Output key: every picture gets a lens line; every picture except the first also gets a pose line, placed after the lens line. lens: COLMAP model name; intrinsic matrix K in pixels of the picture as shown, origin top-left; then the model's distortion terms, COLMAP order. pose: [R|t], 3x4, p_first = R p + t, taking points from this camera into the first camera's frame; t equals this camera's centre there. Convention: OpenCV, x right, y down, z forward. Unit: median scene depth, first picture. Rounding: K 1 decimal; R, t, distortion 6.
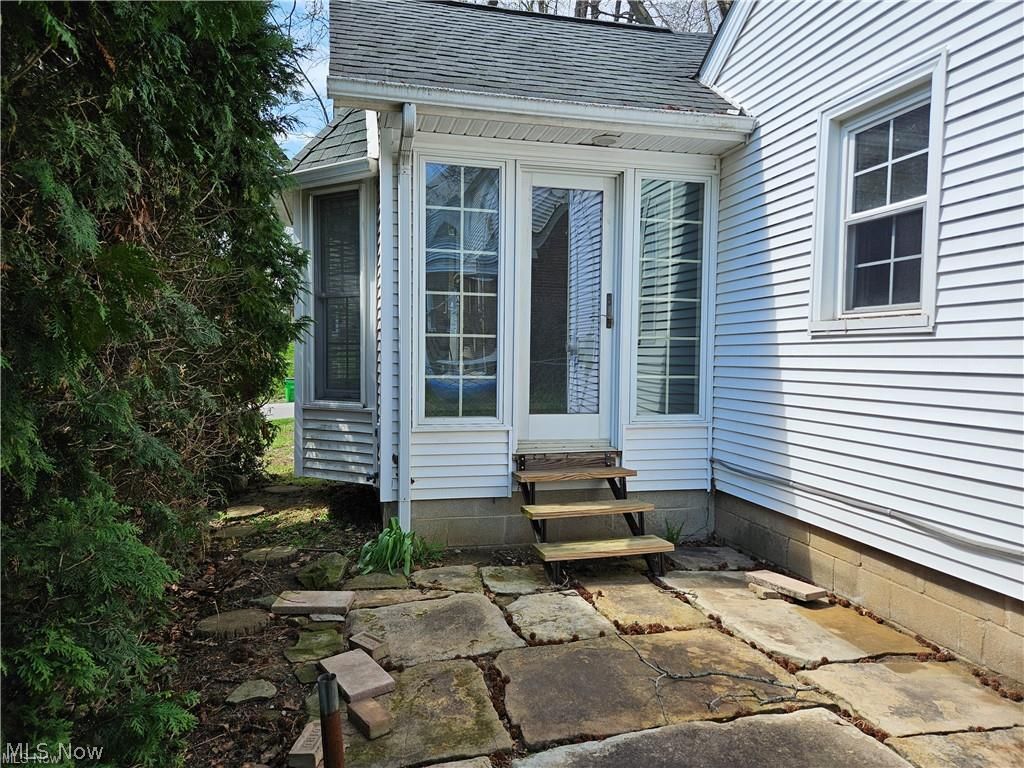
lens RADIAL K [[685.4, 0, 512.0], [0, 685.4, 384.0], [0, 0, 1]] dist [0.086072, -0.069418]
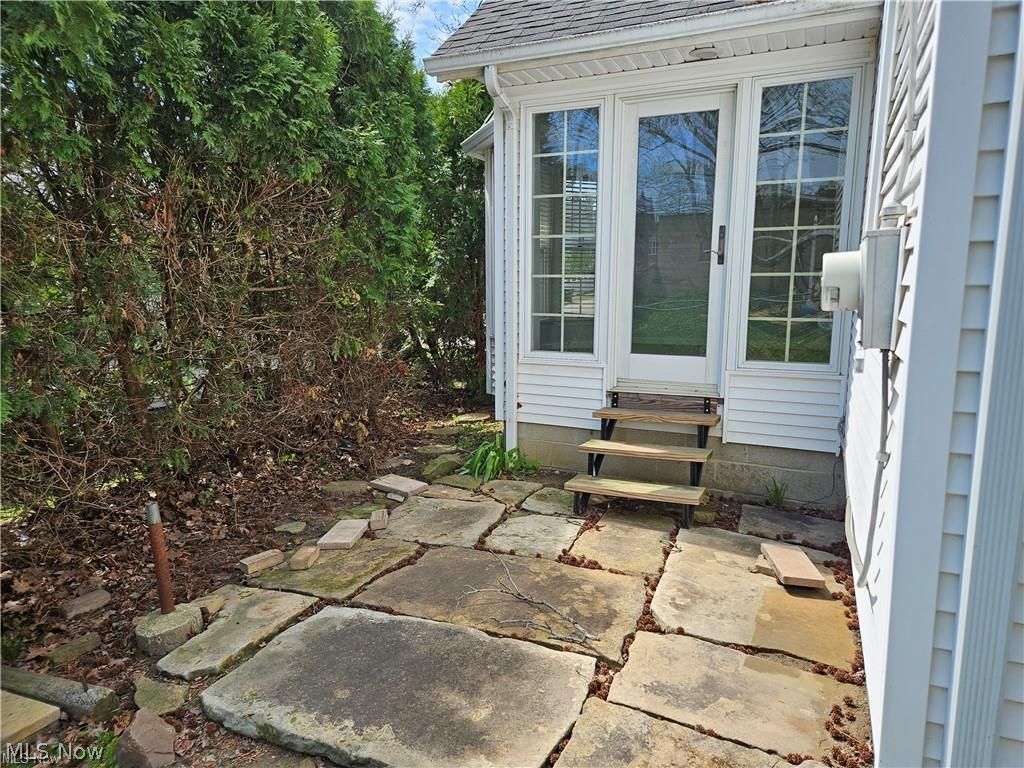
lens RADIAL K [[685.4, 0, 512.0], [0, 685.4, 384.0], [0, 0, 1]] dist [0.086072, -0.069418]
pose [[0.782300, 0.085377, -0.617023, 0.647314], [-0.018018, 0.993249, 0.114590, -0.029750], [0.622641, -0.078526, 0.778558, 0.124742]]
